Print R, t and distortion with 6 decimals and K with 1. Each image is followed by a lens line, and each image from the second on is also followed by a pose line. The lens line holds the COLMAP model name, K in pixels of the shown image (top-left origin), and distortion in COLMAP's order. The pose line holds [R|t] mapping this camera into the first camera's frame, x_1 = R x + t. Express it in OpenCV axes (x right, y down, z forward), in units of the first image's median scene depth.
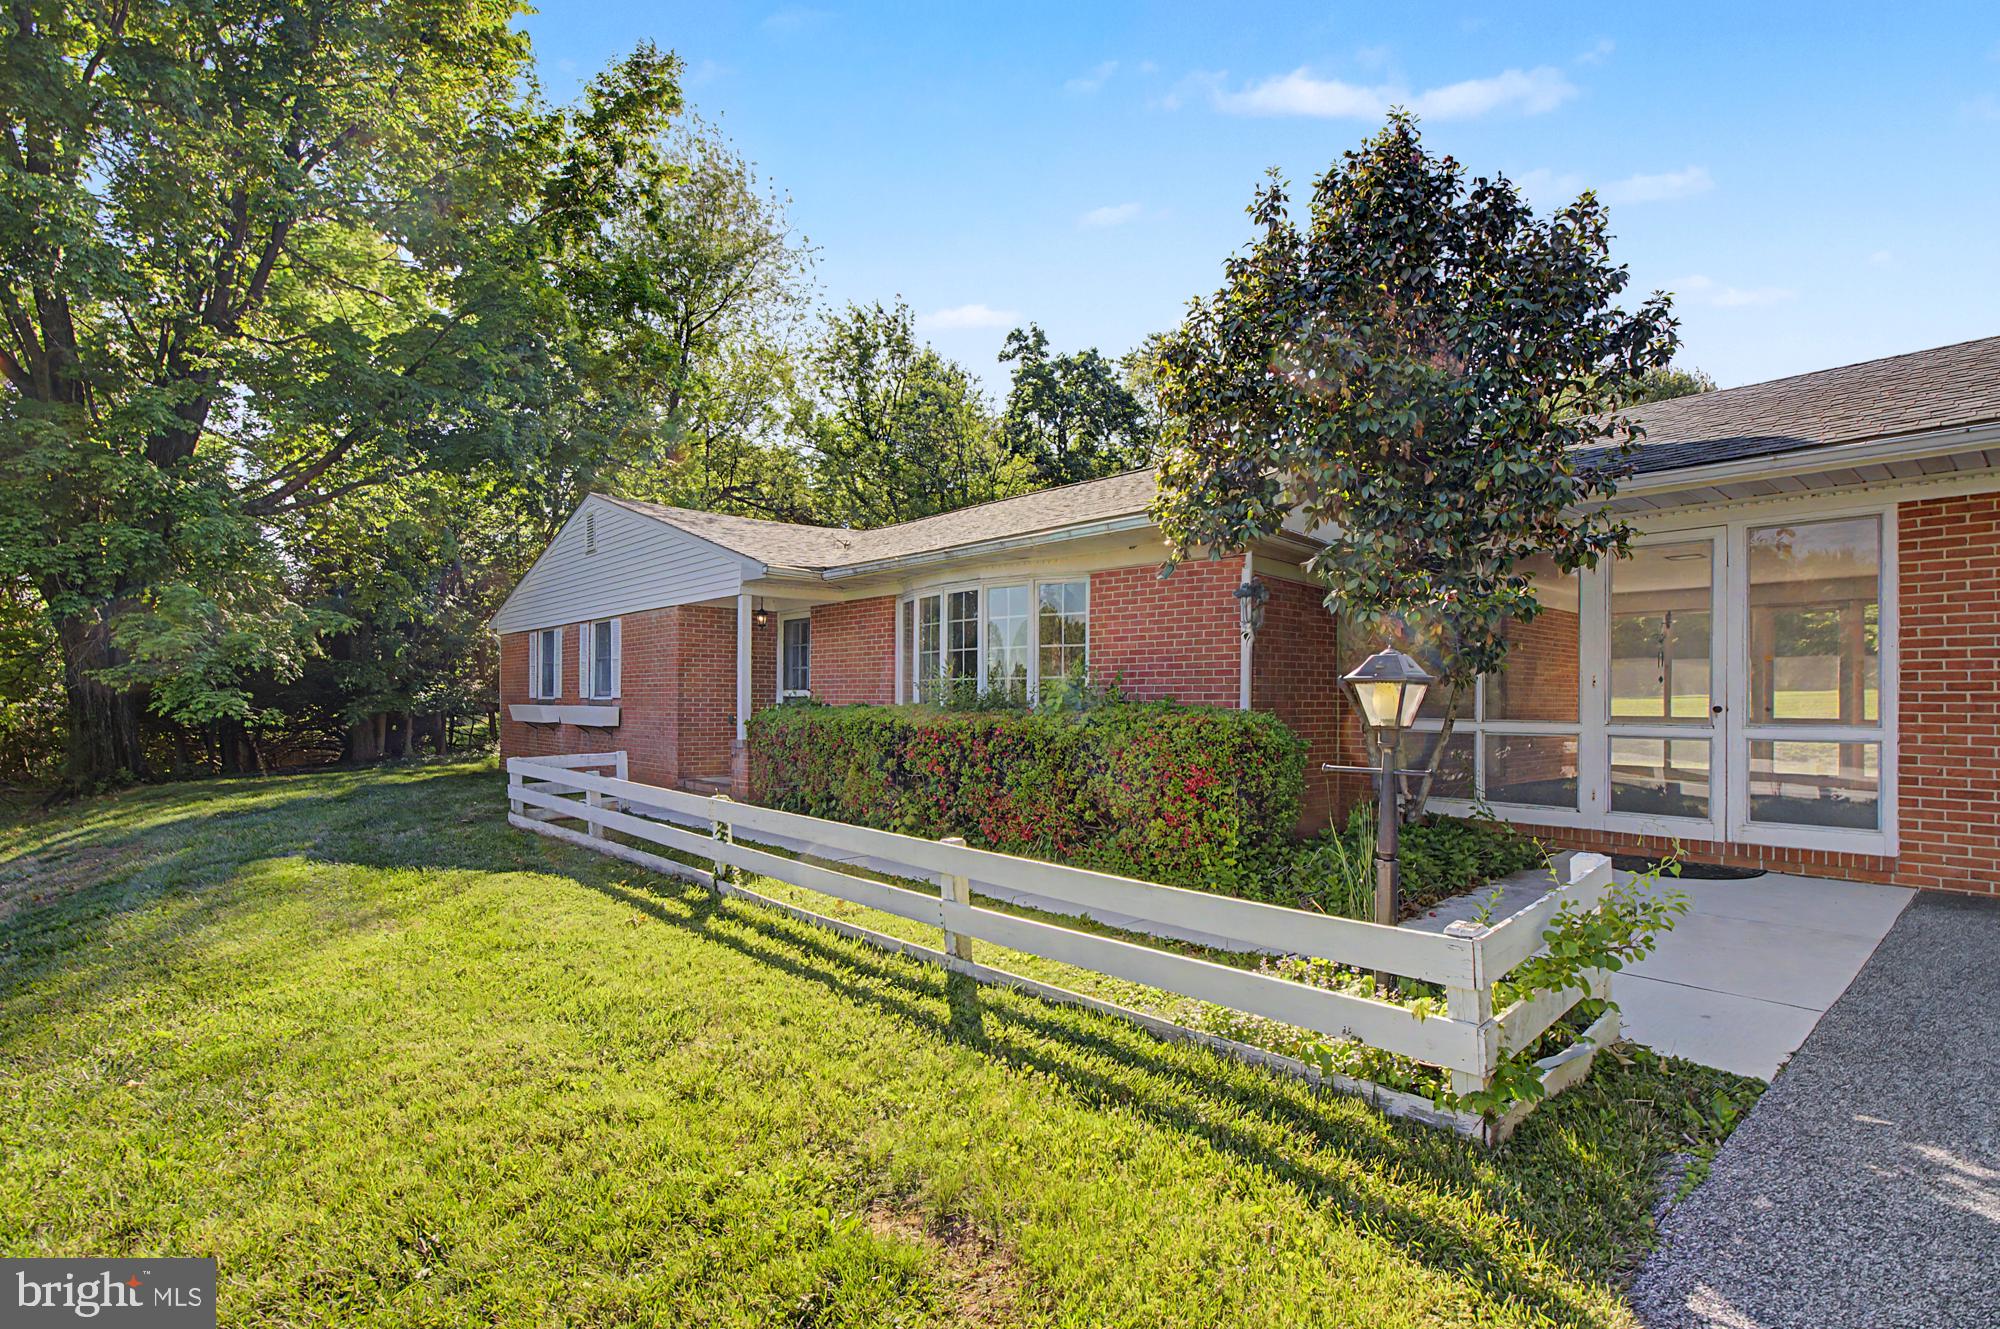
lens RADIAL K [[929.8, 0, 1000.0], [0, 929.8, 664.5], [0, 0, 1]] dist [-0.000955, -0.000239]
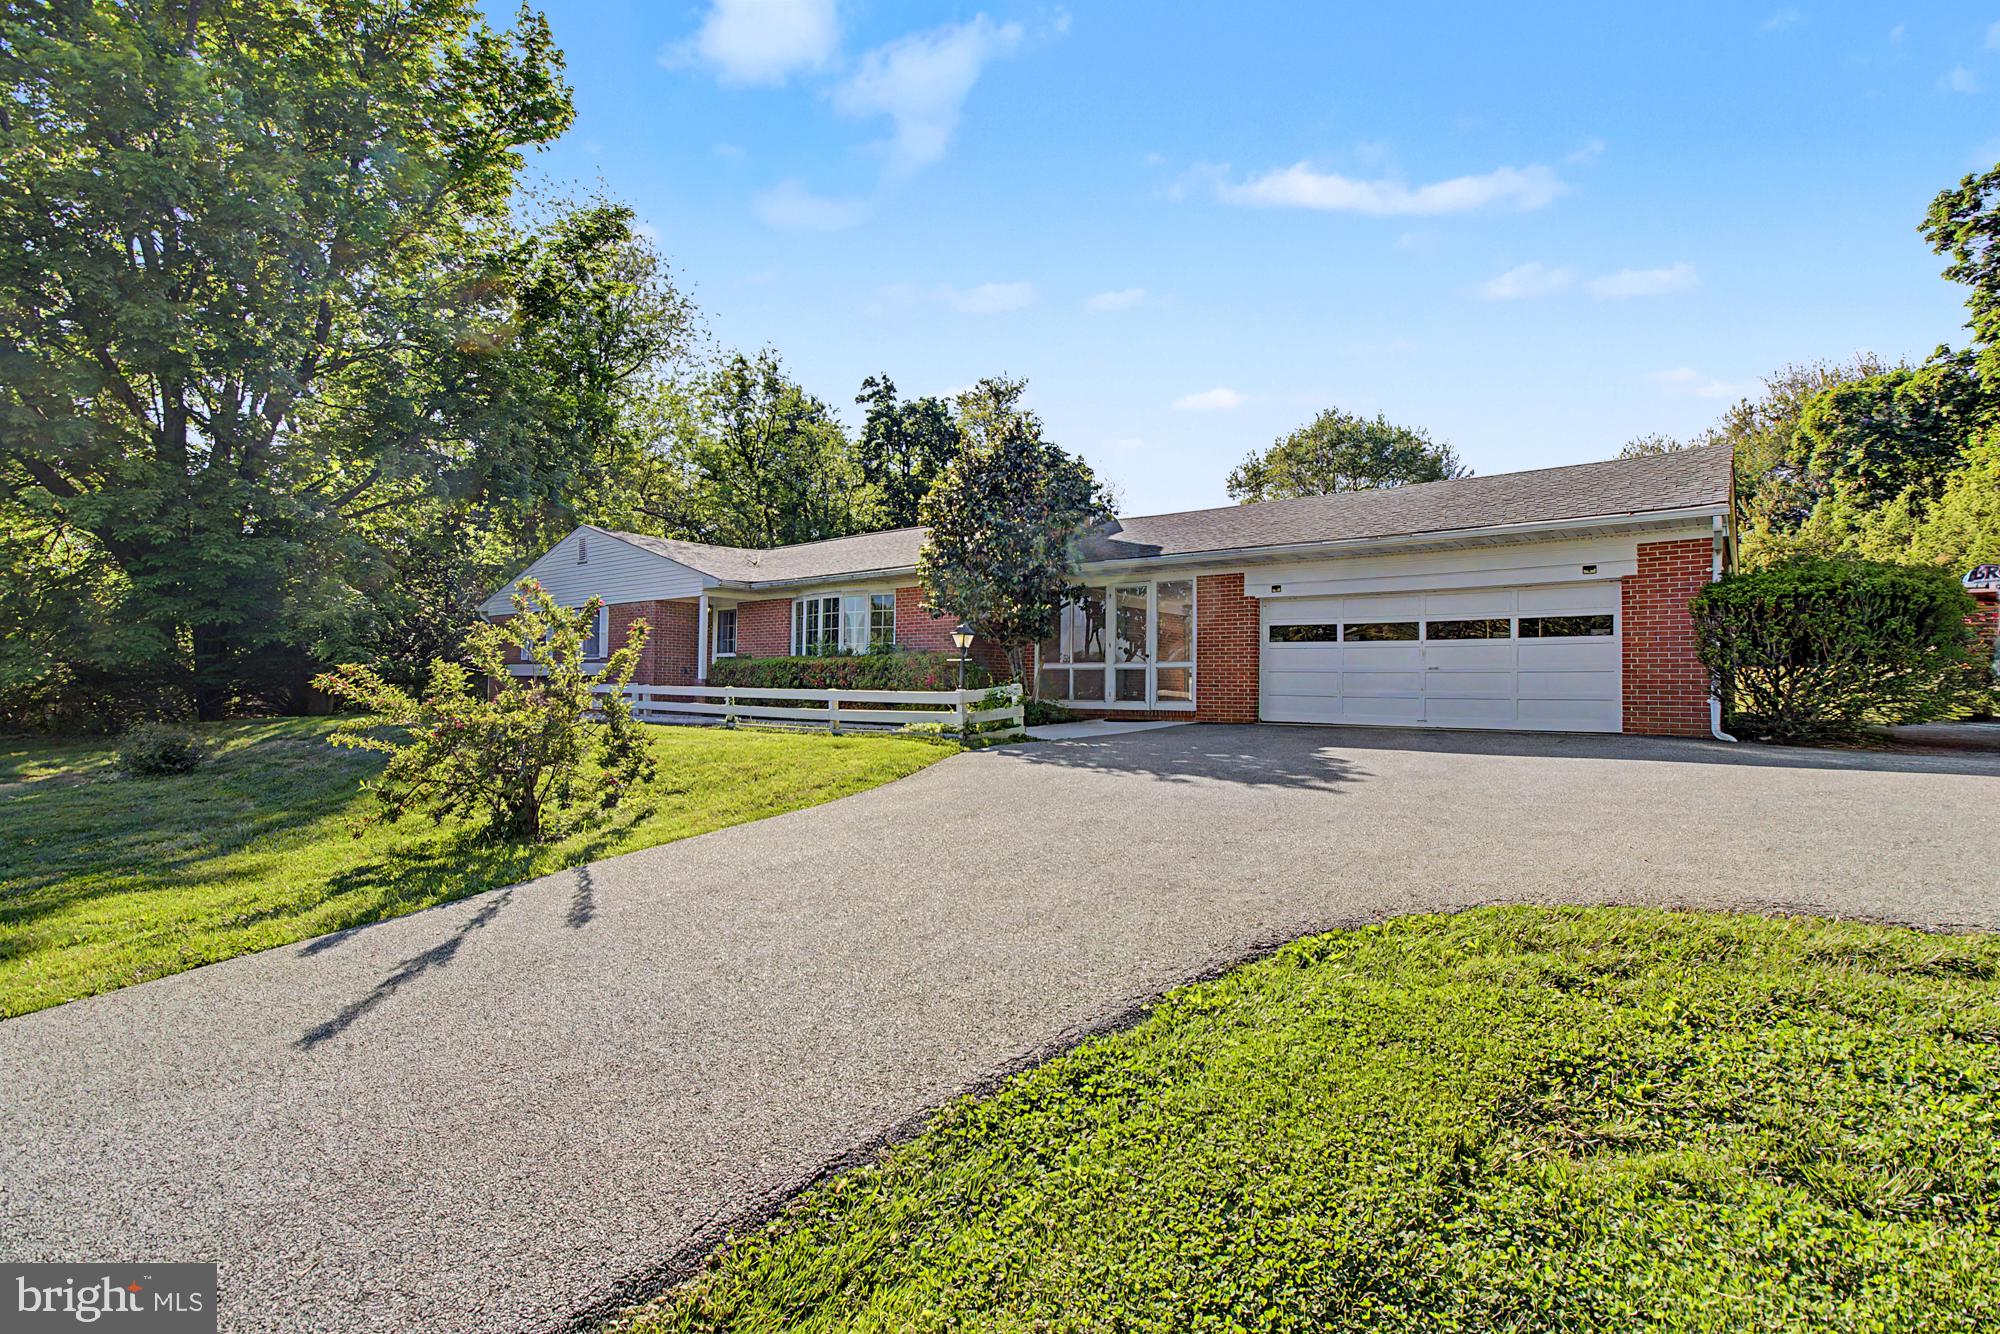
lens RADIAL K [[929.8, 0, 1000.0], [0, 929.8, 667.0], [0, 0, 1]] dist [-0.000955, -0.000239]
pose [[0.987800, 0.016966, 0.154804, 0.002297], [-0.018190, 0.999813, 0.006493, 0.011796], [-0.154664, -0.009229, 0.987924, -0.251794]]
